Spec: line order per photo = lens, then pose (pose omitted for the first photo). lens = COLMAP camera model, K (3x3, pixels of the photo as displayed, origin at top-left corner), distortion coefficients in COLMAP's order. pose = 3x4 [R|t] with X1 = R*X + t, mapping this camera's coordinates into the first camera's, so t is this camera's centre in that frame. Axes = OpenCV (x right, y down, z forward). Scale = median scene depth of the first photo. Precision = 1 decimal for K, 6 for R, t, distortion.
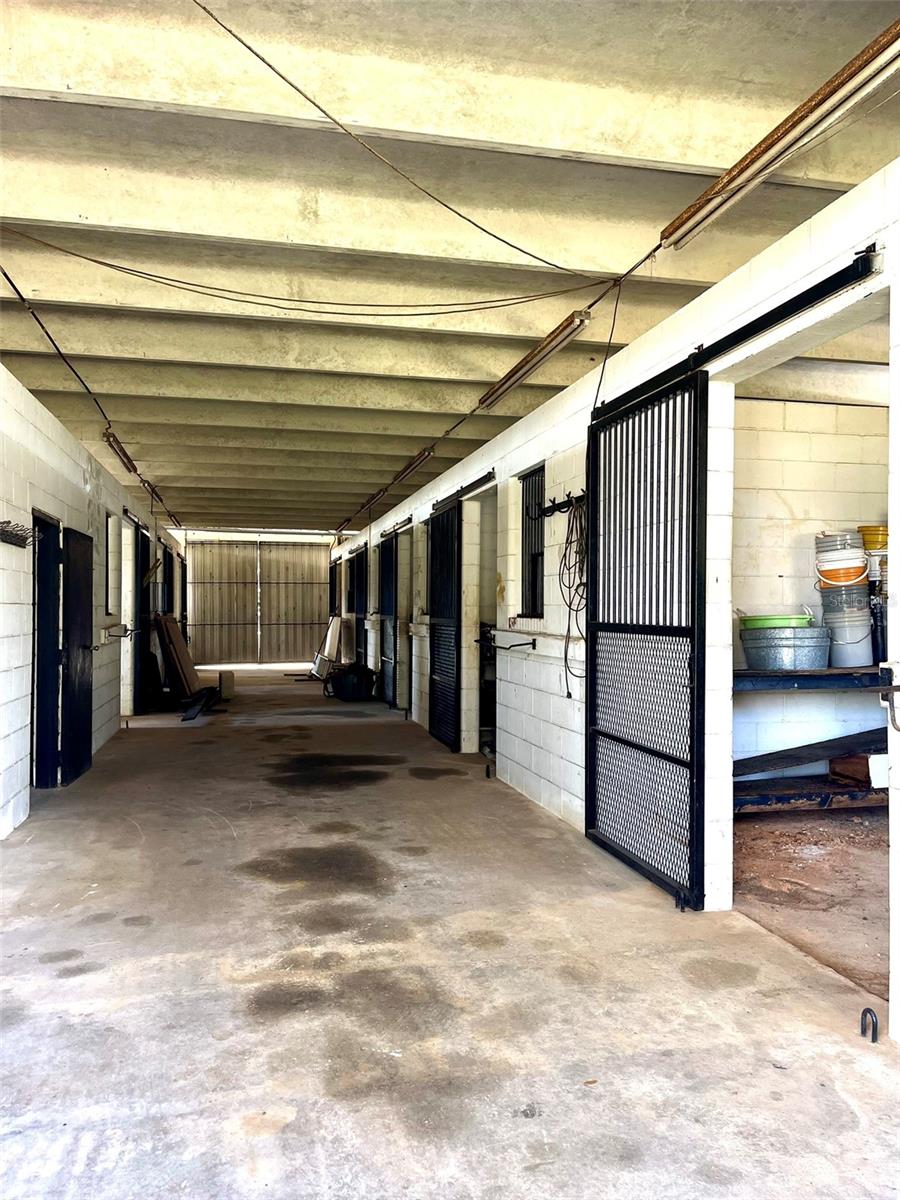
lens RADIAL K [[884.8, 0, 450.0], [0, 884.8, 600.0], [0, 0, 1]] dist [-0.007932, -0.004416]
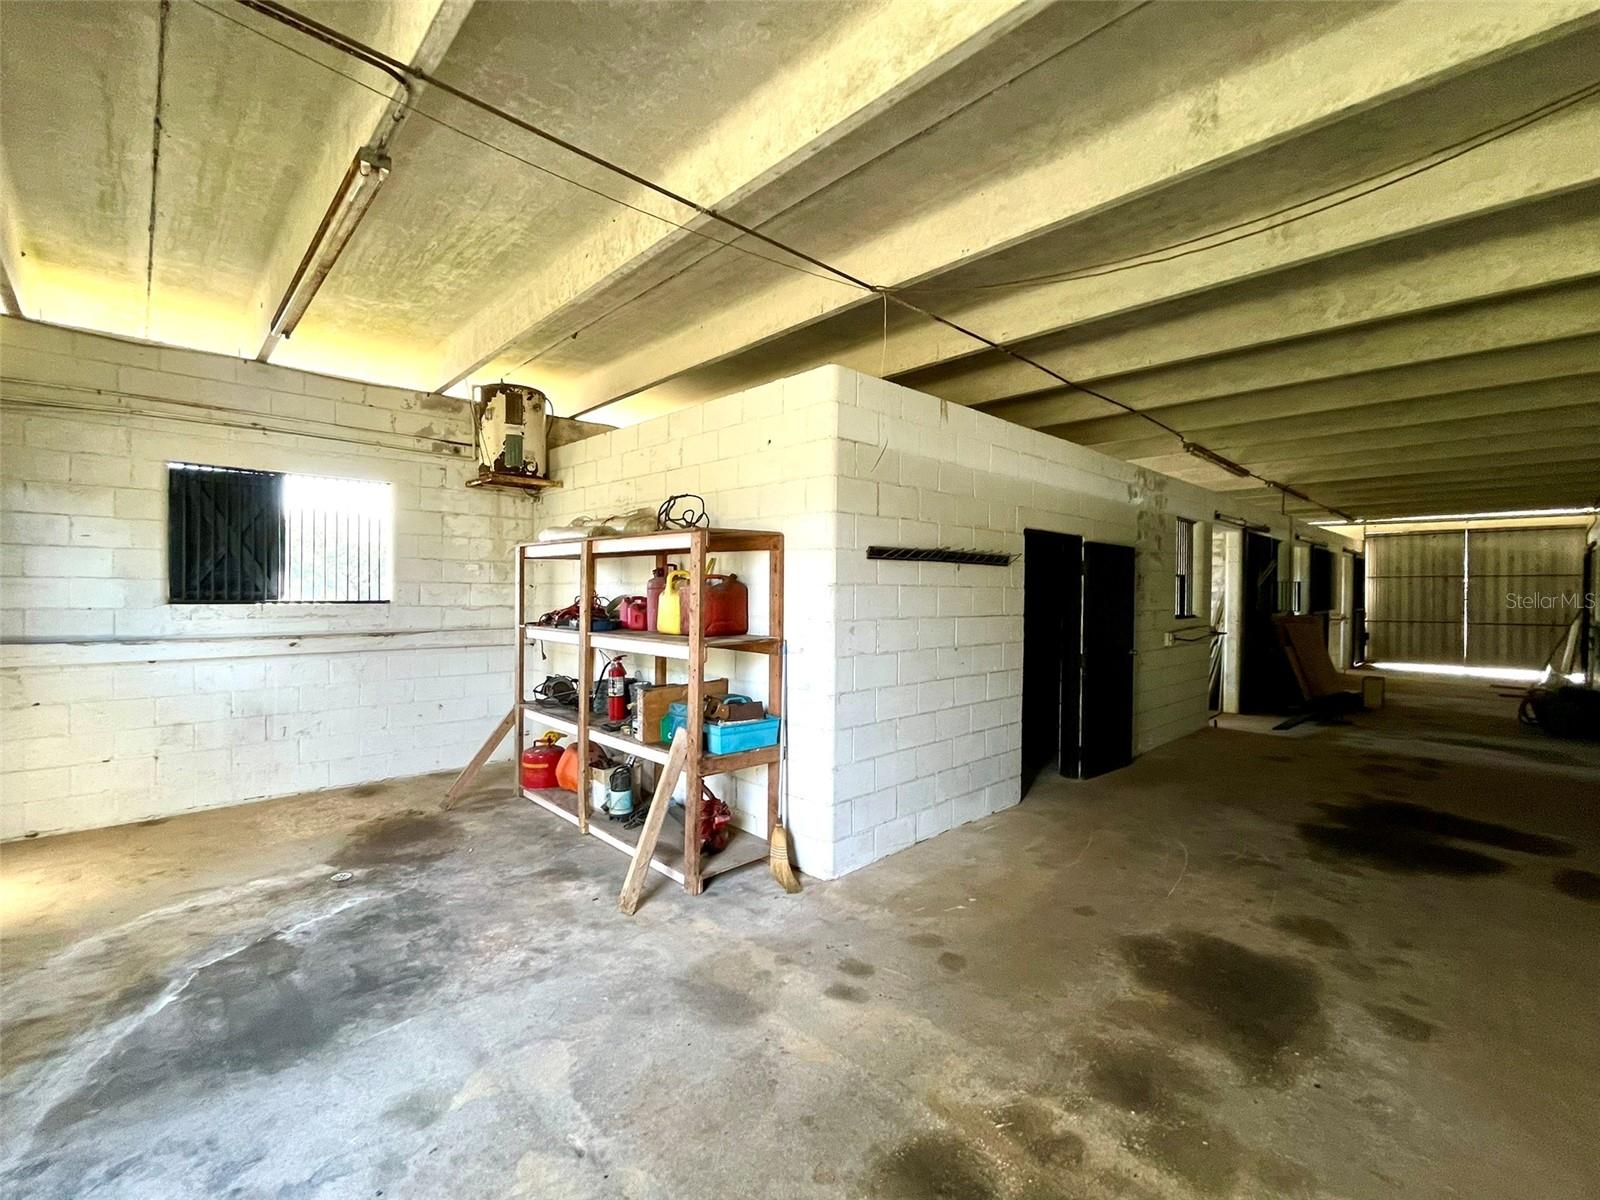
lens RADIAL K [[694.5, 0, 798.8], [0, 694.5, 594.9], [0, 0, 1]] dist [-0.003657, 0.001319]
pose [[0.514683, 0.004327, -0.857370, 0.153270], [0.002183, 0.999977, 0.006357, -0.030725], [0.857378, -0.005144, 0.514662, 0.344572]]
